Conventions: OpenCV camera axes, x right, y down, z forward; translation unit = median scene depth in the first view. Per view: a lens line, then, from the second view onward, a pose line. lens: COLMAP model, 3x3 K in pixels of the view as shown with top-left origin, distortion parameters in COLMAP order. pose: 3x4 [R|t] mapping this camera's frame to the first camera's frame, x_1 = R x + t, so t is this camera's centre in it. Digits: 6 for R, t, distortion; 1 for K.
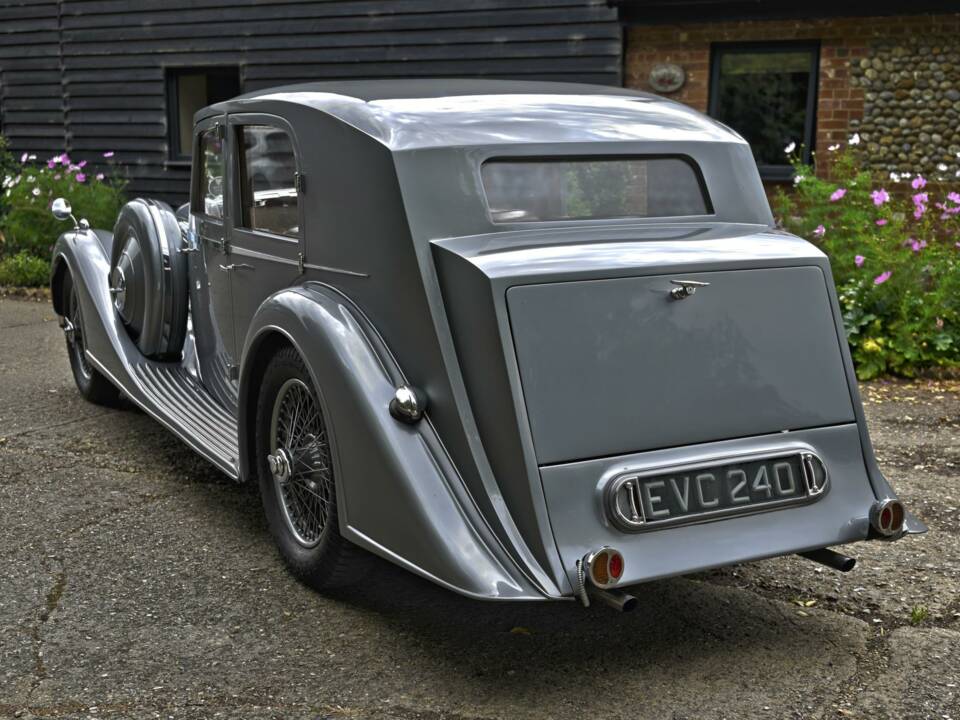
lens RADIAL K [[1260.4, 0, 440.5], [0, 1260.4, 379.2], [0, 0, 1]] dist [0.005253, -0.021999]
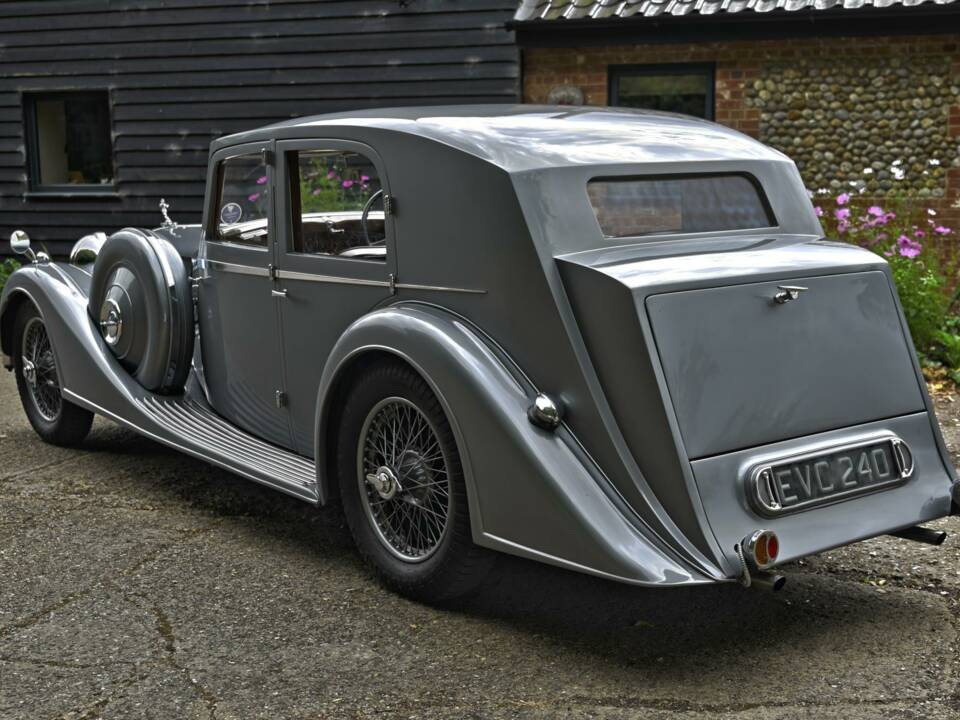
lens RADIAL K [[1339.9, 0, 482.1], [0, 1339.9, 358.6], [0, 0, 1]] dist [-0.000080, 0.004883]
pose [[0.983555, -0.040432, 0.176025, -0.090198], [0.048100, 0.998061, -0.039516, 0.005777], [-0.174086, 0.047333, 0.983592, -0.030088]]
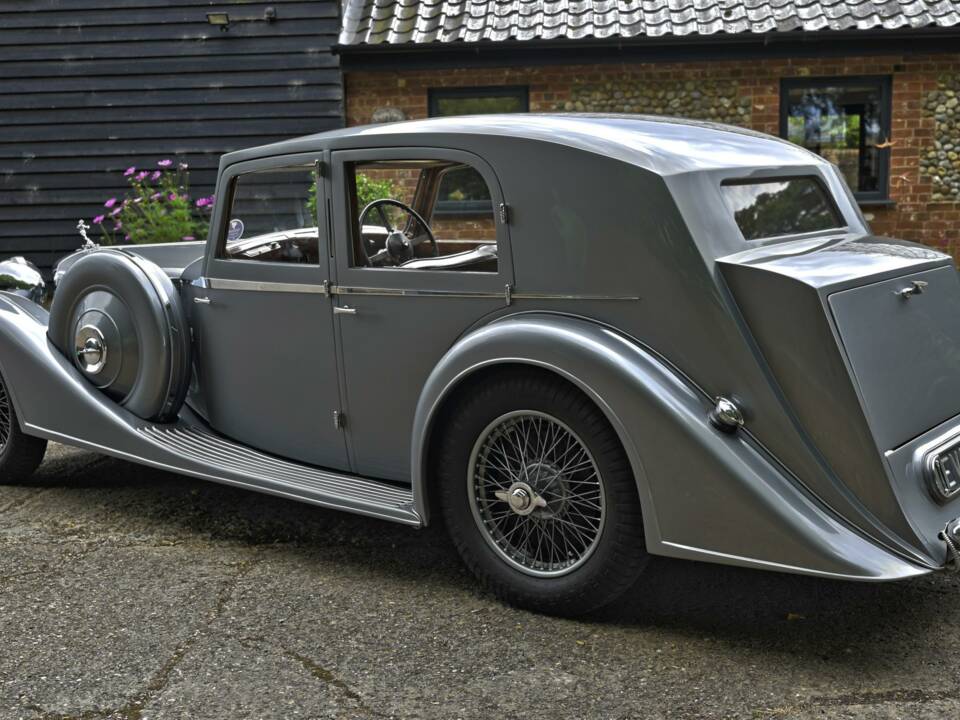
lens RADIAL K [[1224.4, 0, 478.0], [0, 1224.4, 361.4], [0, 0, 1]] dist [-0.004419, 0.022937]
pose [[0.909433, -0.088328, 0.406362, -0.205851], [0.106952, 0.993991, -0.023299, -0.007472], [-0.401862, 0.064650, 0.913415, 0.049712]]
